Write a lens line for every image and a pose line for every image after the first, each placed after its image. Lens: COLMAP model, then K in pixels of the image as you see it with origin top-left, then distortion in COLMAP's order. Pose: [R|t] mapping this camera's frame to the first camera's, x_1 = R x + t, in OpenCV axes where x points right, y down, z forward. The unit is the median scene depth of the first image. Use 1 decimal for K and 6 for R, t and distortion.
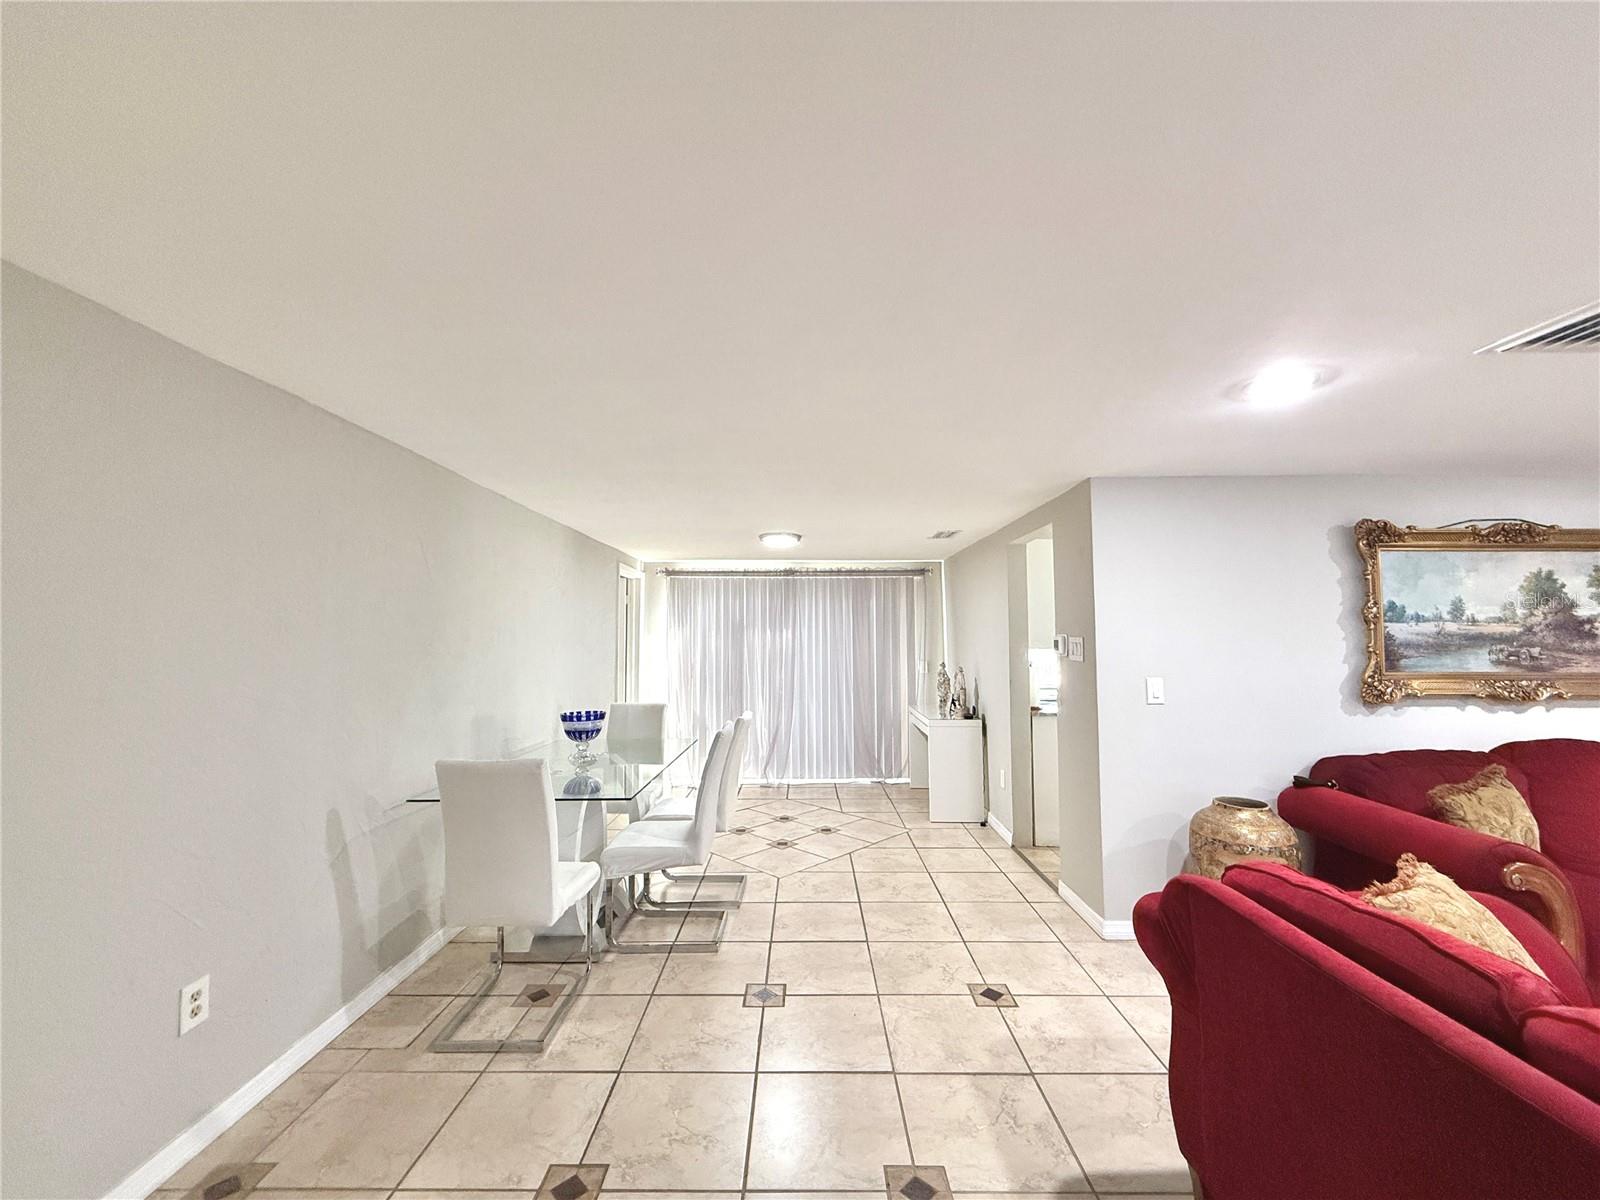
lens RADIAL K [[640.7, 0, 797.5], [0, 640.7, 602.6], [0, 0, 1]] dist [-0.000787, -0.000398]
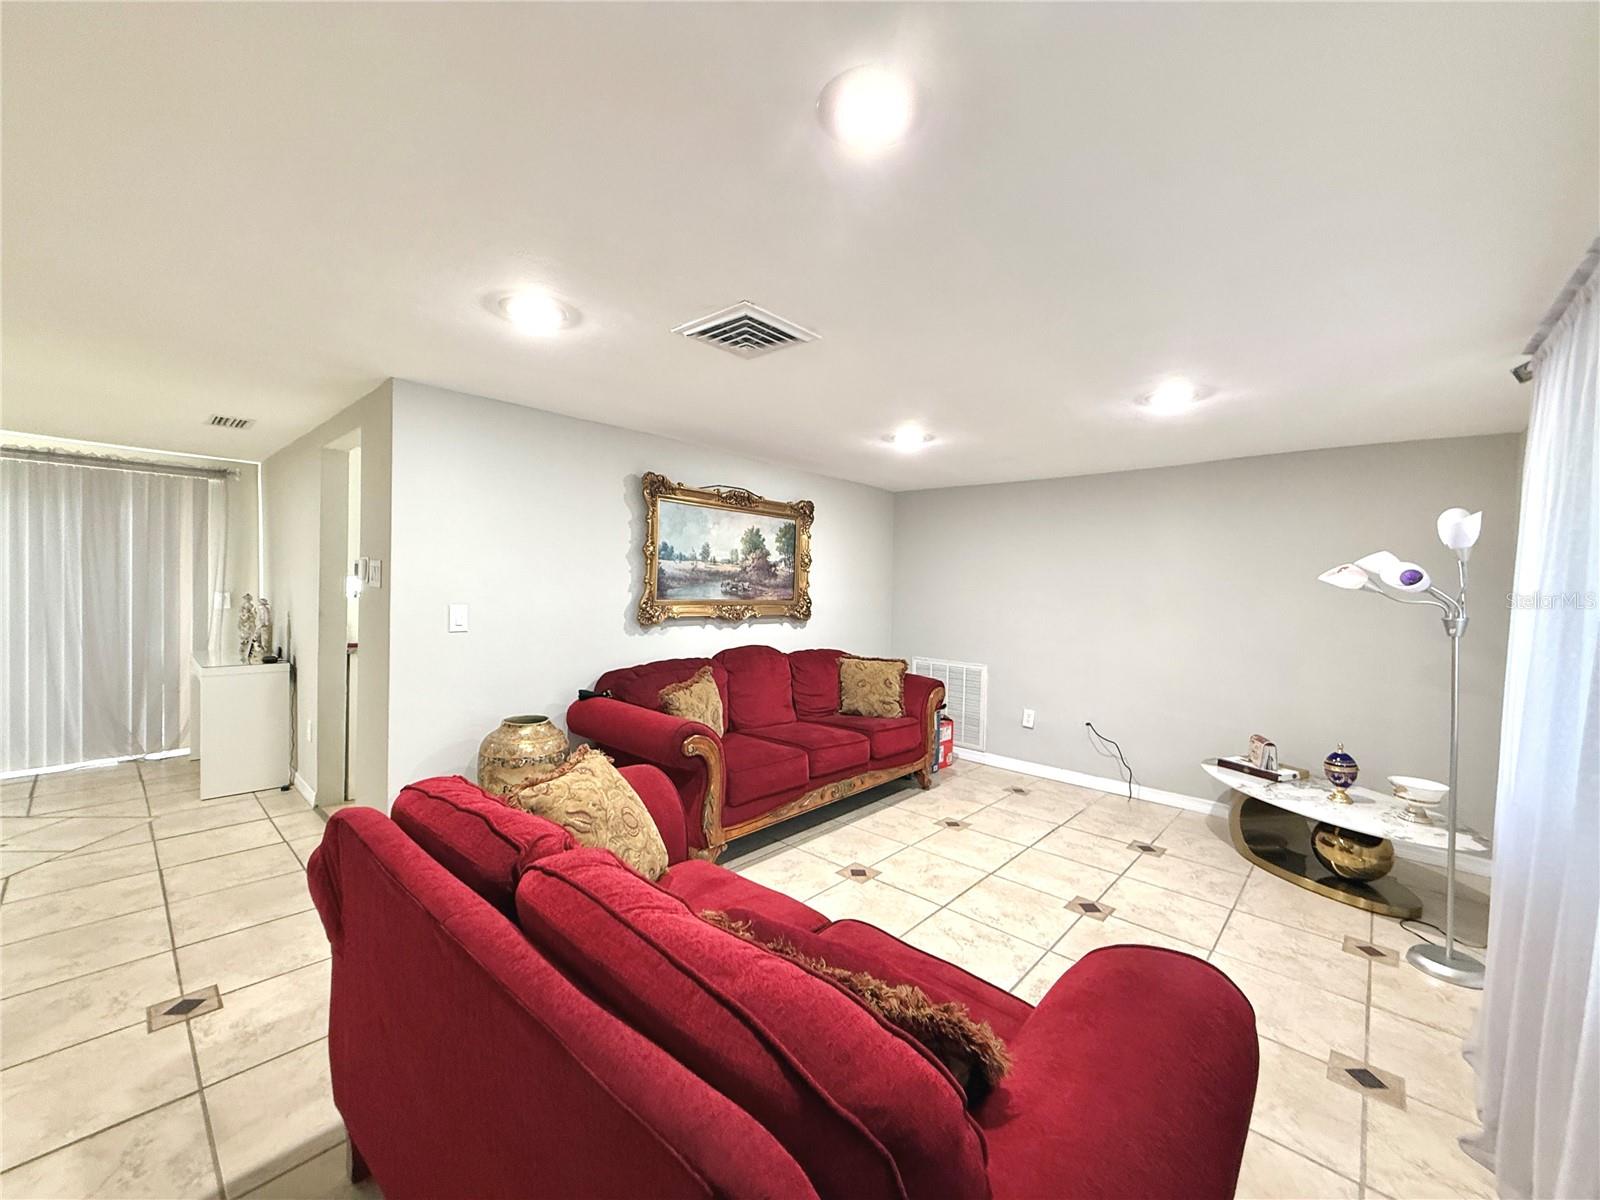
lens RADIAL K [[640.7, 0, 798.2], [0, 640.7, 602.2], [0, 0, 1]] dist [-0.000787, -0.000398]
pose [[0.662124, -0.000821, 0.749394, 0.173870], [-0.069152, 0.995666, 0.062190, 0.018288], [-0.746197, -0.093000, 0.659197, -0.017817]]
